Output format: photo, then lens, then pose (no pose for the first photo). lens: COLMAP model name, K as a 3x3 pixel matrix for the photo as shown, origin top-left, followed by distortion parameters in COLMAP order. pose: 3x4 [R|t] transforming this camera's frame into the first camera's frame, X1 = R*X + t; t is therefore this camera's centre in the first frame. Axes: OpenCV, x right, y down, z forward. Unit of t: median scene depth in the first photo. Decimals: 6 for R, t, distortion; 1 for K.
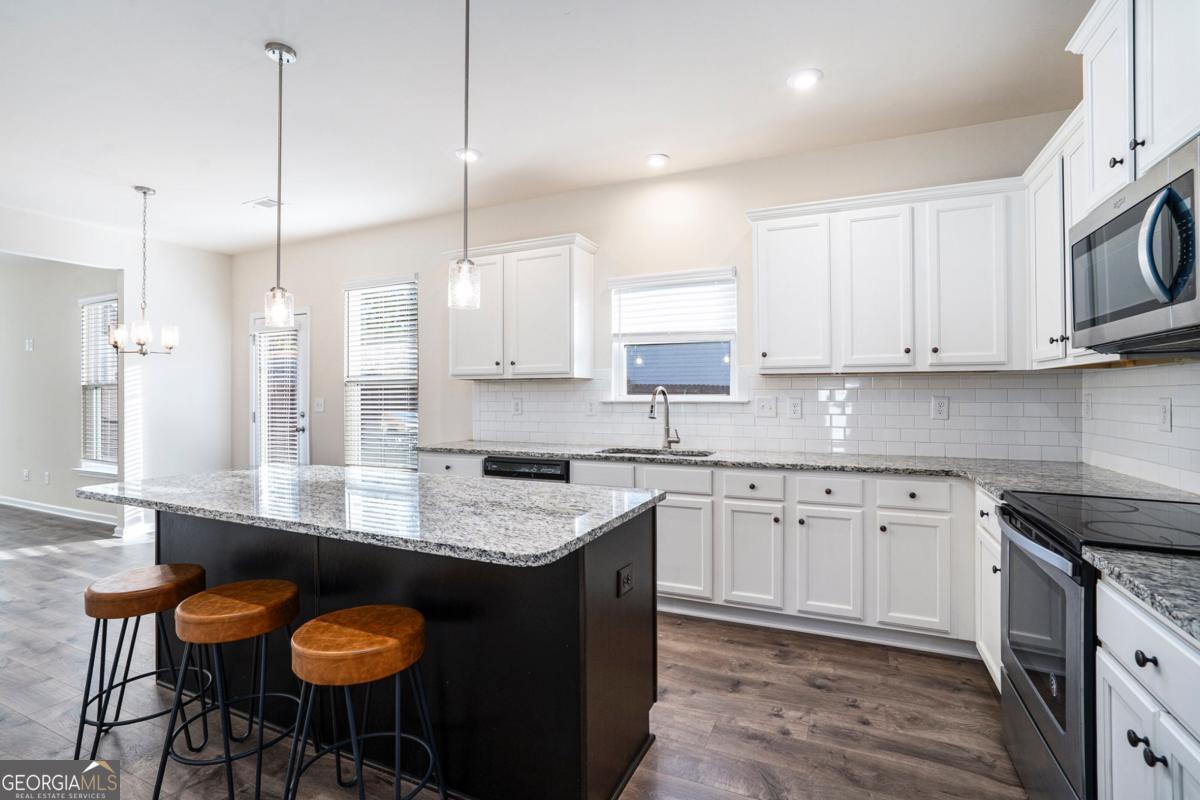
lens RADIAL K [[566.7, 0, 596.7], [0, 566.7, 401.7], [0, 0, 1]] dist [-0.022133, 0.000206]
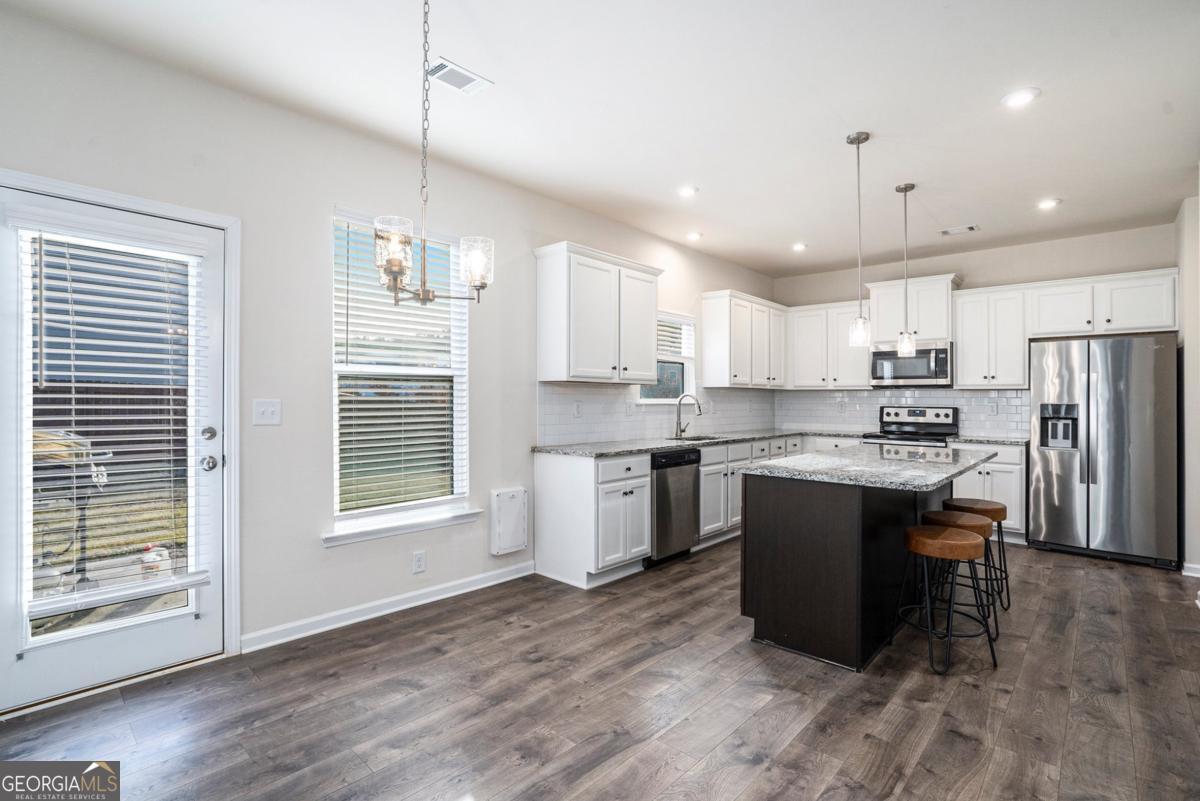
lens RADIAL K [[566.7, 0, 598.8], [0, 566.7, 397.2], [0, 0, 1]] dist [-0.022133, 0.000206]
pose [[0.322212, 0.006417, 0.946646, -1.302250], [-0.001560, 0.999979, -0.006248, -0.006776], [-0.946666, 0.000537, 0.322216, 0.756264]]
